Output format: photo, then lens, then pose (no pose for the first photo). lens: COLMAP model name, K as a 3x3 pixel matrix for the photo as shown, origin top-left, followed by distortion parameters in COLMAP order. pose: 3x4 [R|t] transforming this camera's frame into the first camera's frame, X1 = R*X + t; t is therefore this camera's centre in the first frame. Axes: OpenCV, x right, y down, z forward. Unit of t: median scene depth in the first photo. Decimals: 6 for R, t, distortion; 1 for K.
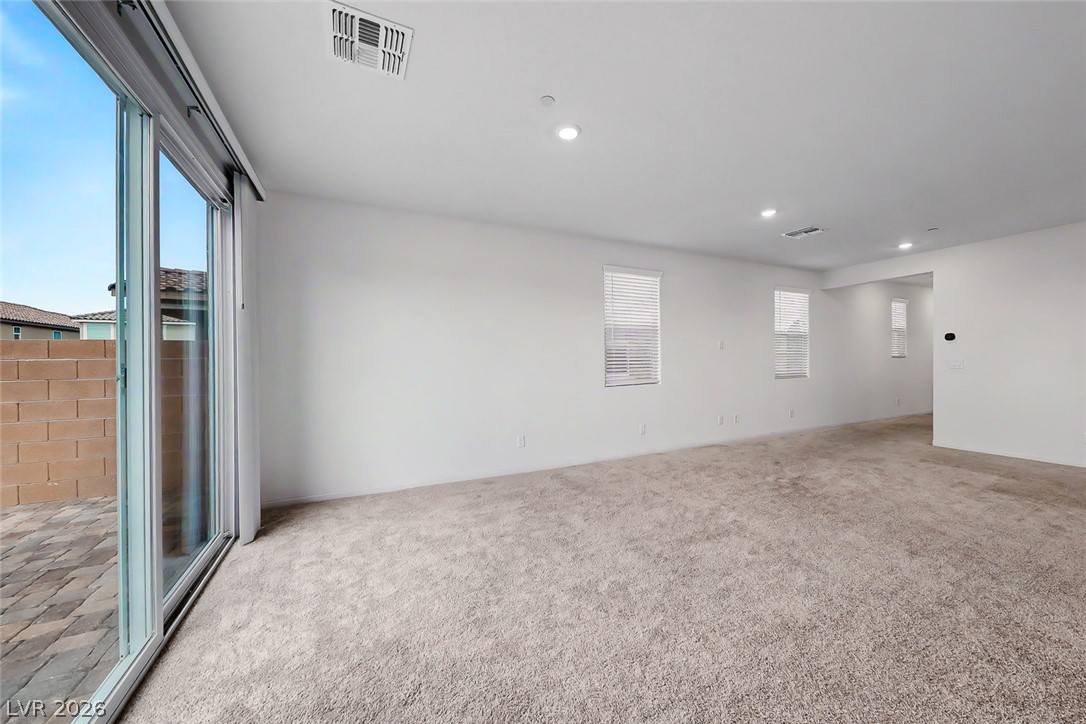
lens RADIAL K [[385.1, 0, 537.1], [0, 385.1, 362.0], [0, 0, 1]] dist [0.005063, -0.001457]
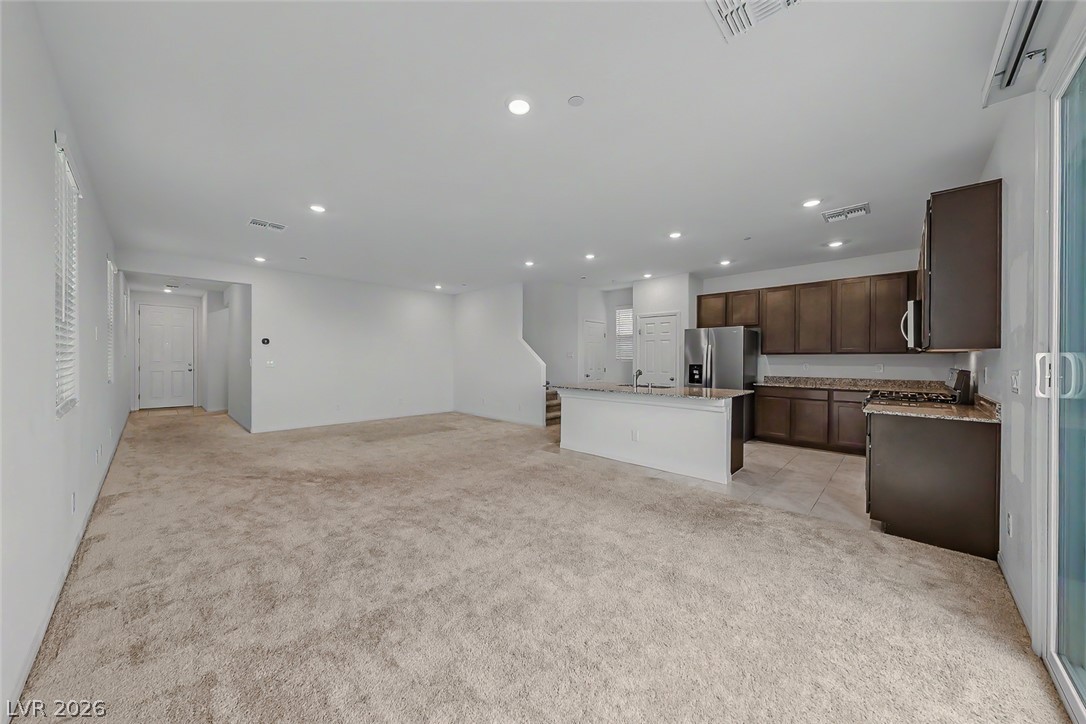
lens RADIAL K [[385.1, 0, 534.4], [0, 385.1, 357.6], [0, 0, 1]] dist [0.005063, -0.001457]
pose [[-0.339701, 0.009018, 0.940490, -0.408341], [0.005261, 0.999957, -0.007688, -0.000205], [-0.940519, 0.002337, -0.339734, 0.665839]]
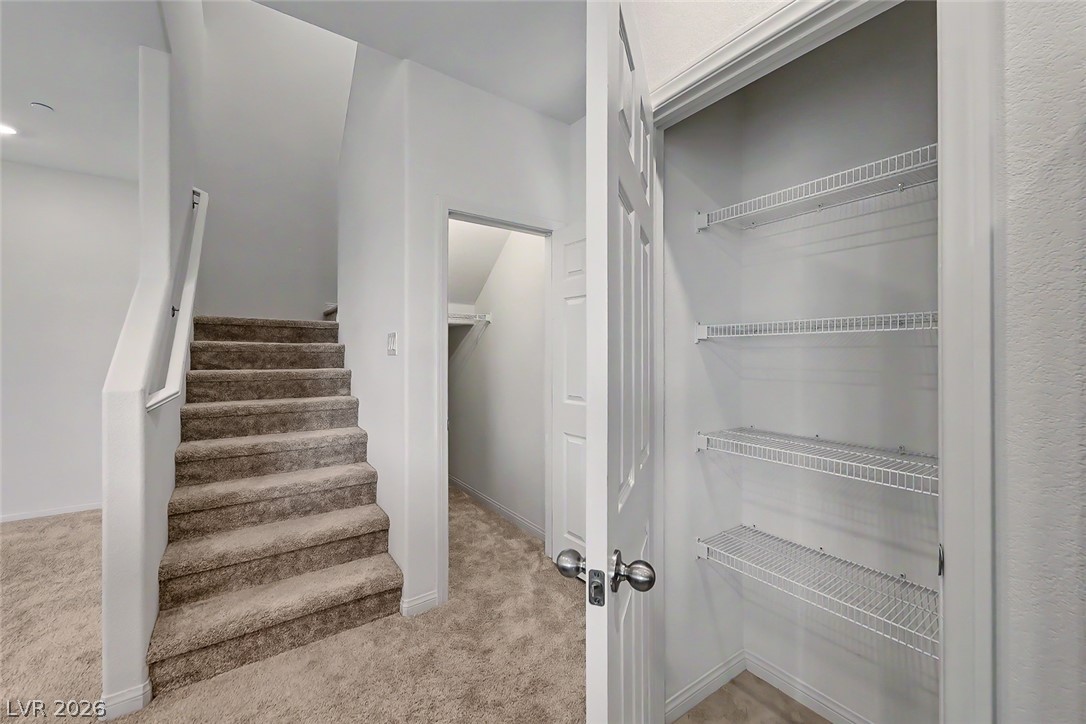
lens RADIAL K [[430.0, 0, 547.6], [0, 430.0, 355.3], [0, 0, 1]] dist [0.003903, 0.000128]
pose [[-0.161740, 0.007883, 0.986802, 0.594942], [0.007343, 0.999950, -0.006785, -0.006964], [-0.986806, 0.006149, -0.161790, -0.122876]]
